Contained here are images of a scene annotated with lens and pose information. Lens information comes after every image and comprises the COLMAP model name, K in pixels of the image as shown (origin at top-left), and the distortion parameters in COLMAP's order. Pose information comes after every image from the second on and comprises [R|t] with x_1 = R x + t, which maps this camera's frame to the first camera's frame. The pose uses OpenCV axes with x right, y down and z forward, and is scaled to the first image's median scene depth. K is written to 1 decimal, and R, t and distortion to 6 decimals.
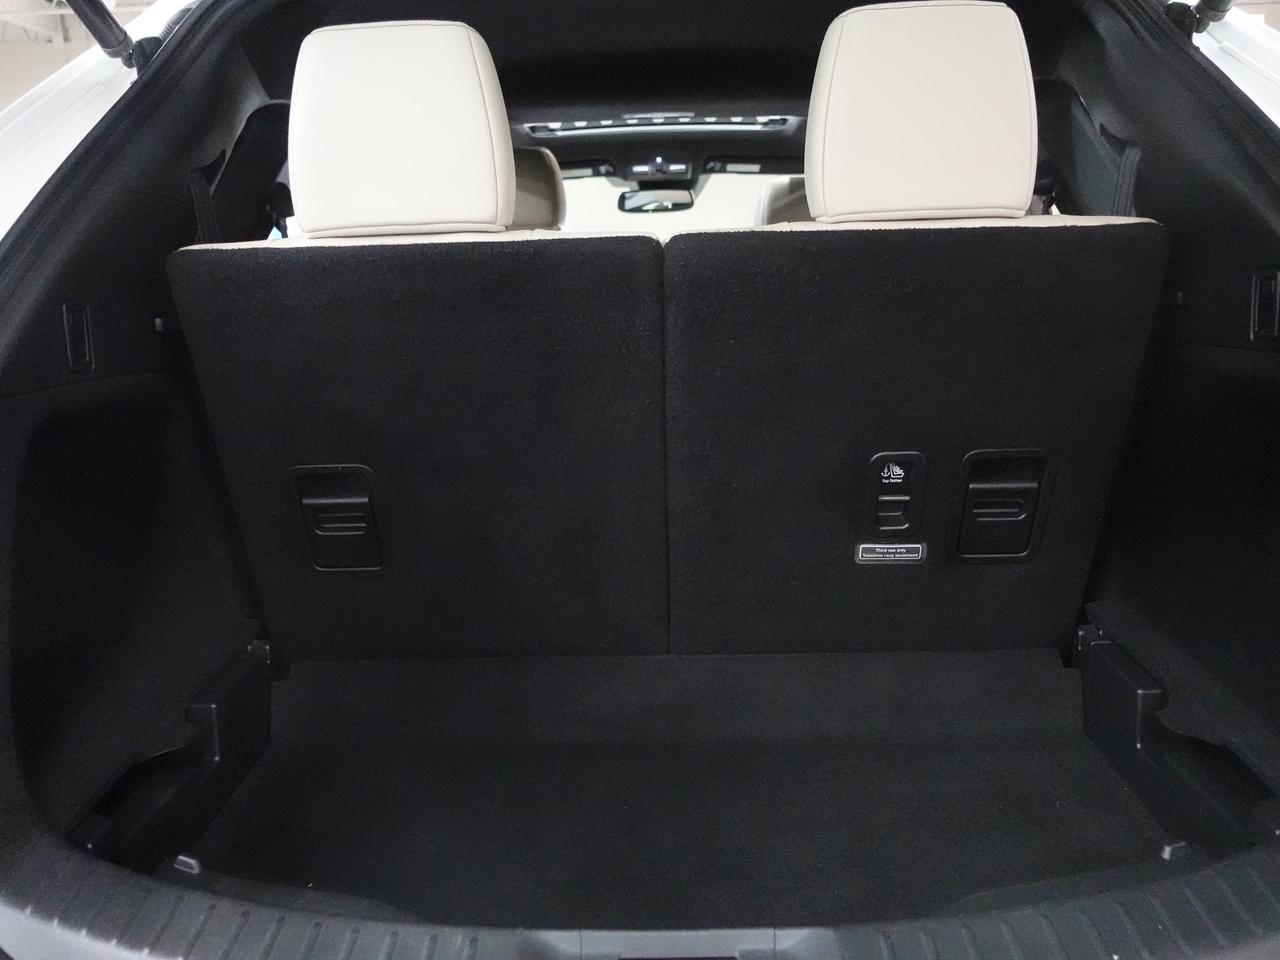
lens RADIAL K [[986.1, 0, 643.0], [0, 986.1, 477.7], [0, 0, 1]] dist [-0.009733, 0.009382]
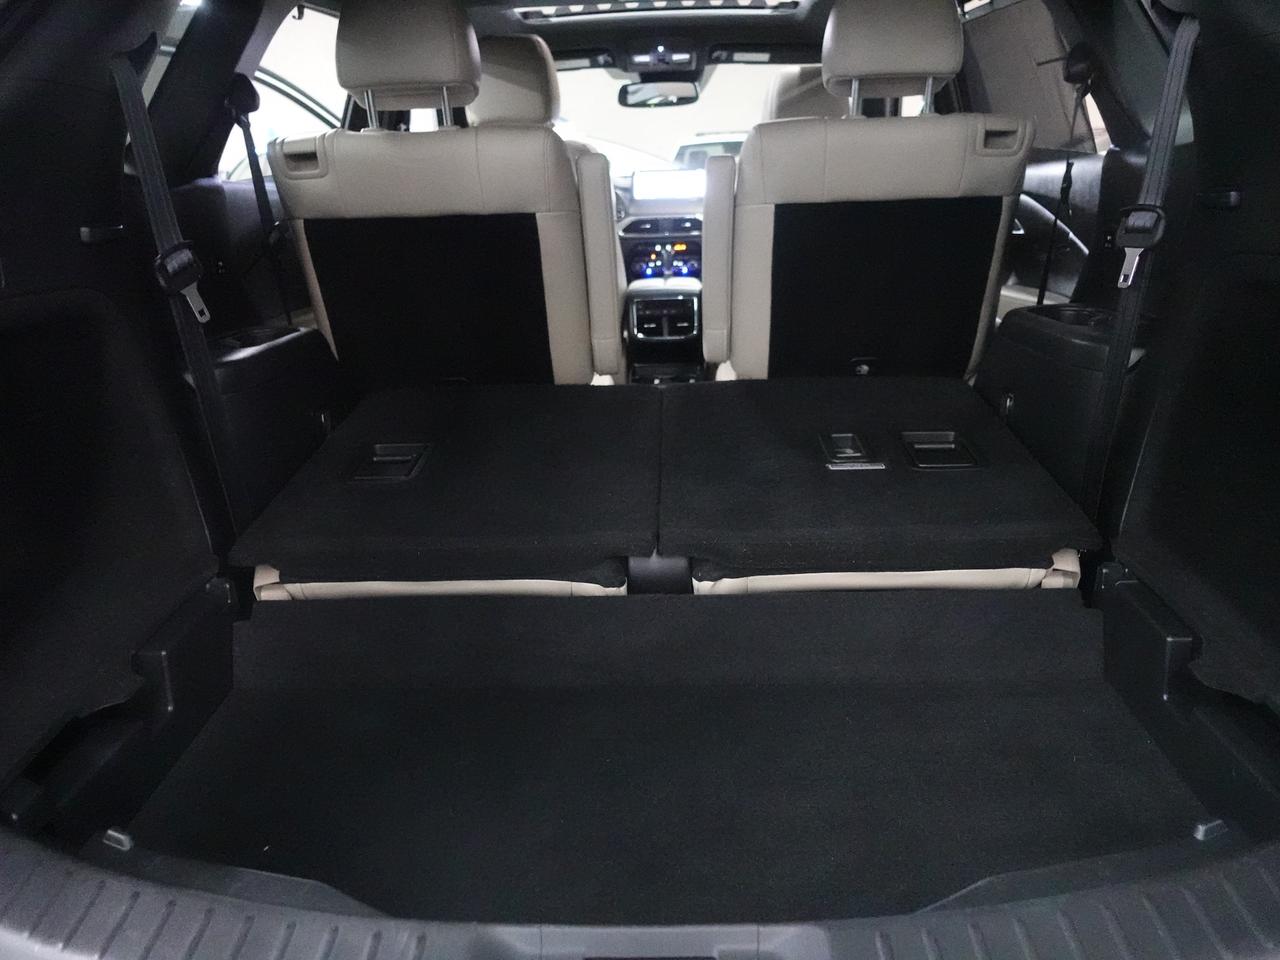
lens RADIAL K [[986.1, 0, 635.6], [0, 986.1, 481.9], [0, 0, 1]] dist [-0.009733, 0.009382]
pose [[0.999867, -0.000041, -0.016329, 0.023568], [0.001656, 0.995097, 0.098895, -0.019465], [0.016244, -0.098909, 0.994964, 0.096063]]
